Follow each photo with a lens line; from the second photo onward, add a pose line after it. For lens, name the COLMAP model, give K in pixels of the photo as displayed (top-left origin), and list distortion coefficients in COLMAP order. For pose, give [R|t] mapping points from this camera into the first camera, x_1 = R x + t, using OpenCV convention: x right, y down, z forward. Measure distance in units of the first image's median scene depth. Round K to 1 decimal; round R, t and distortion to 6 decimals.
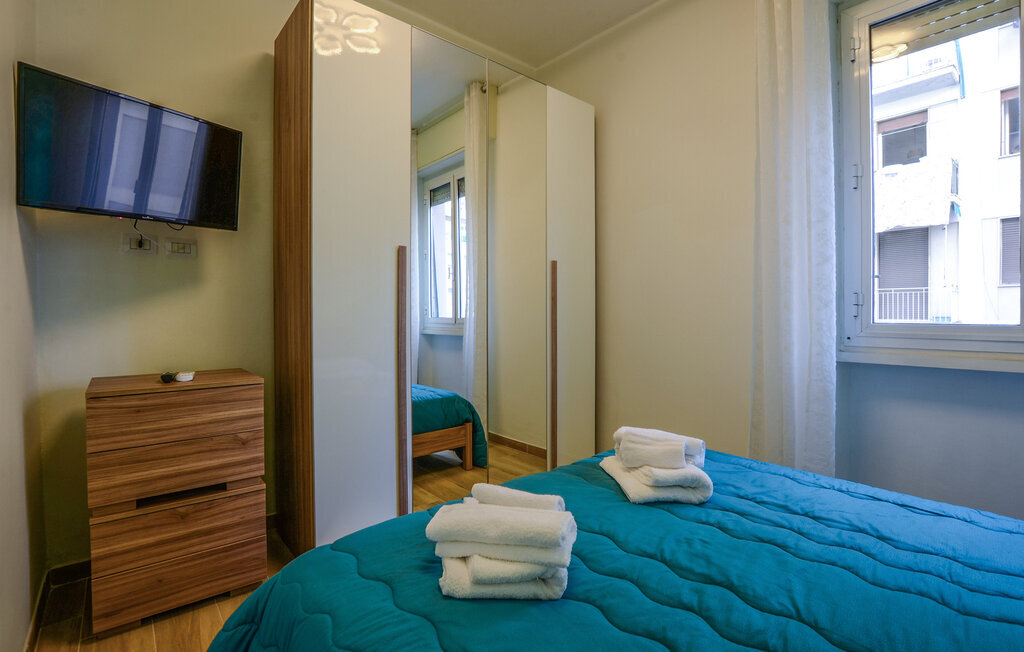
lens RADIAL K [[473.1, 0, 502.4], [0, 473.1, 314.8], [0, 0, 1]] dist [-0.021777, 0.000103]
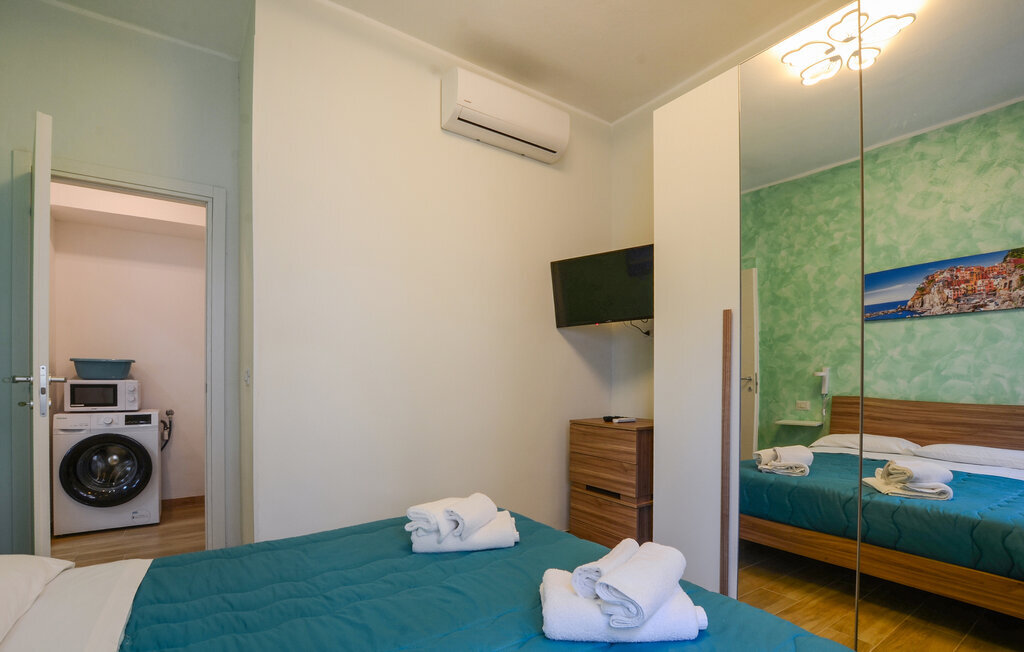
lens RADIAL K [[473.1, 0, 502.4], [0, 473.1, 314.8], [0, 0, 1]] dist [-0.021777, 0.000103]
pose [[-0.101065, -0.125533, -0.986928, 1.033549], [-0.008564, 0.992081, -0.125311, -0.022180], [0.994843, -0.004213, -0.101340, 0.786463]]
